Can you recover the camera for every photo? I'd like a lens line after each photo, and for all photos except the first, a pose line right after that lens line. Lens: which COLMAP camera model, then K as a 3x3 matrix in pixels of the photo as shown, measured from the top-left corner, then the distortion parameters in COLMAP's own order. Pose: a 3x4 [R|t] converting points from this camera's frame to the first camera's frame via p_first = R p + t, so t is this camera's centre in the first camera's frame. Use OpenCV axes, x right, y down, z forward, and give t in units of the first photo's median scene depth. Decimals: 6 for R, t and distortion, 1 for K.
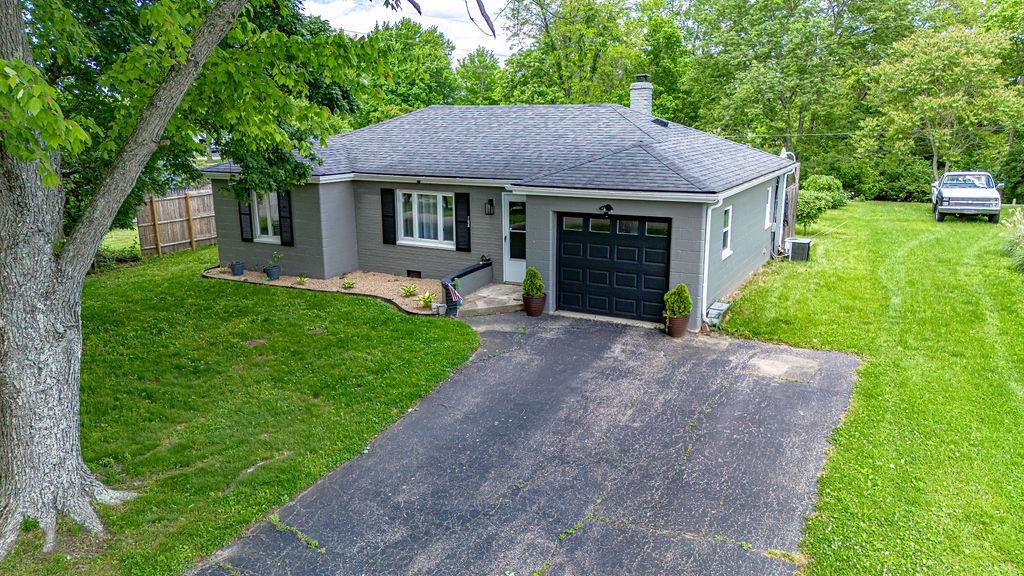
lens RADIAL K [[759.5, 0, 517.4], [0, 759.5, 291.6], [0, 0, 1]] dist [0.065402, -0.047028]
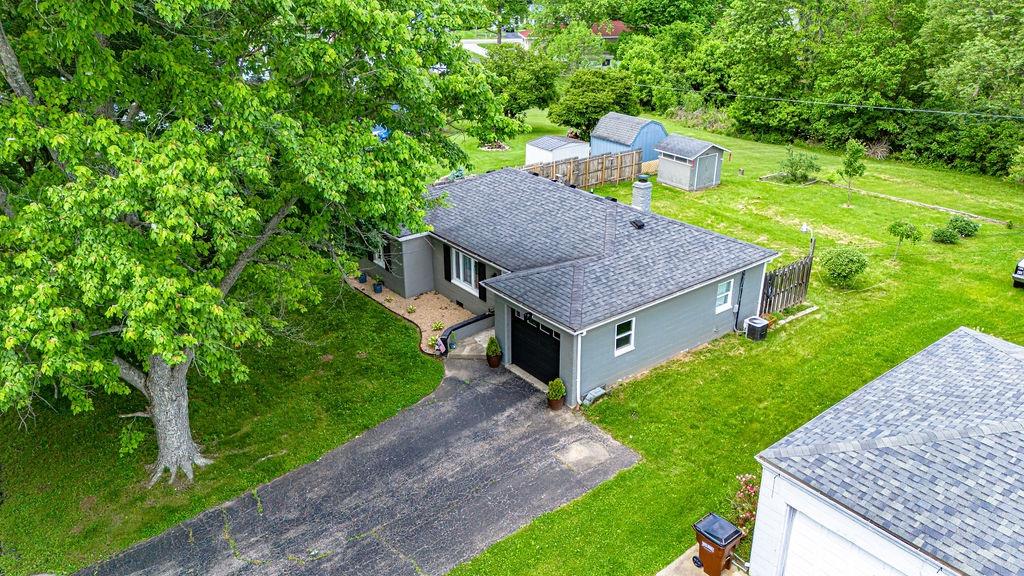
lens RADIAL K [[759.5, 0, 513.4], [0, 759.5, 286.8], [0, 0, 1]] dist [0.065402, -0.047028]
pose [[0.915385, 0.165698, -0.366898, 0.653376], [-0.094734, 0.974435, 0.203719, -0.483935], [0.391274, -0.151723, 0.907681, -0.376723]]
